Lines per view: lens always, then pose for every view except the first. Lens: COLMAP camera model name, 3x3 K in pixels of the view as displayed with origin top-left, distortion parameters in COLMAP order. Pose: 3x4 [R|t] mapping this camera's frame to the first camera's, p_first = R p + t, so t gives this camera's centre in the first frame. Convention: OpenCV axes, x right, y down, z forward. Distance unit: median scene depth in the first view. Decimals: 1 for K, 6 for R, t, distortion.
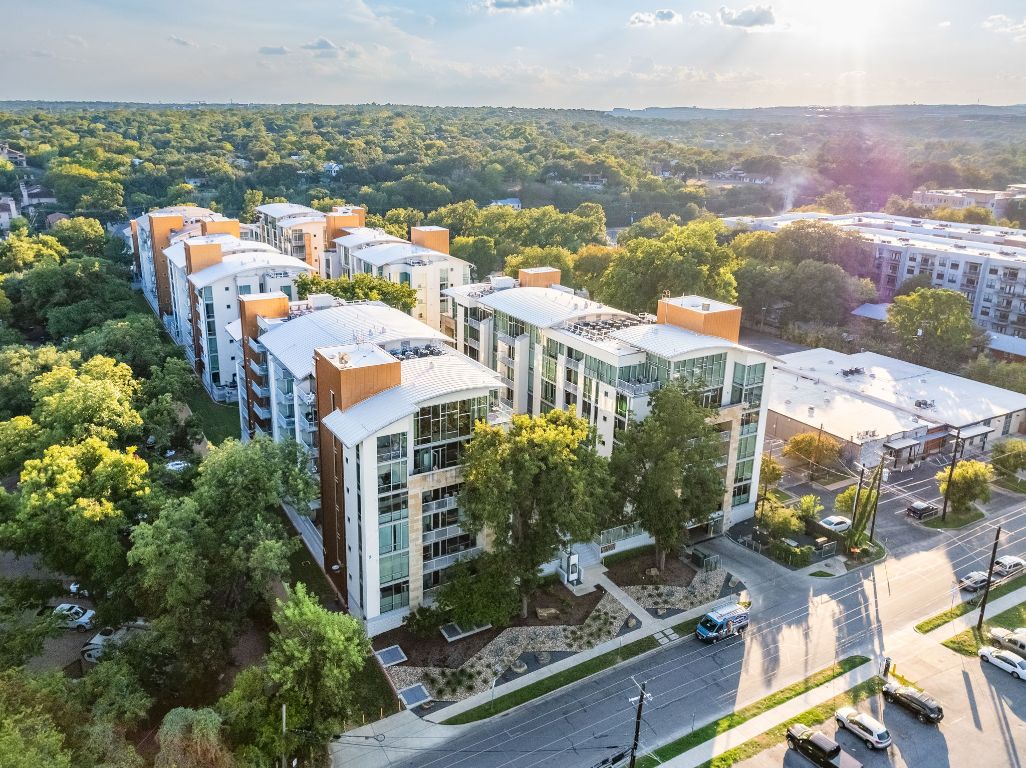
lens RADIAL K [[802.9, 0, 513.0], [0, 802.9, 384.0], [0, 0, 1]] dist [0.057527, -0.097642]
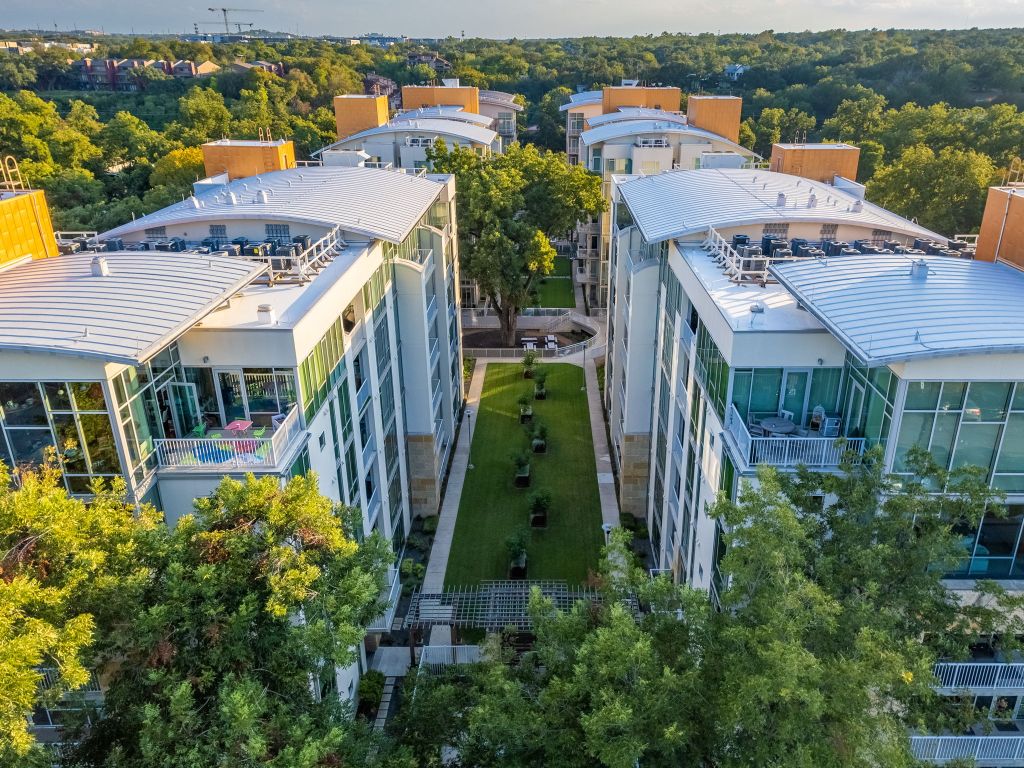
lens RADIAL K [[801.4, 0, 512.0], [0, 801.4, 384.0], [0, 0, 1]] dist [0.057527, -0.097642]
pose [[0.838946, 0.189816, -0.510038, 0.061210], [-0.157713, 0.981783, 0.105964, -0.009599], [0.520861, -0.008458, 0.853600, 0.192620]]
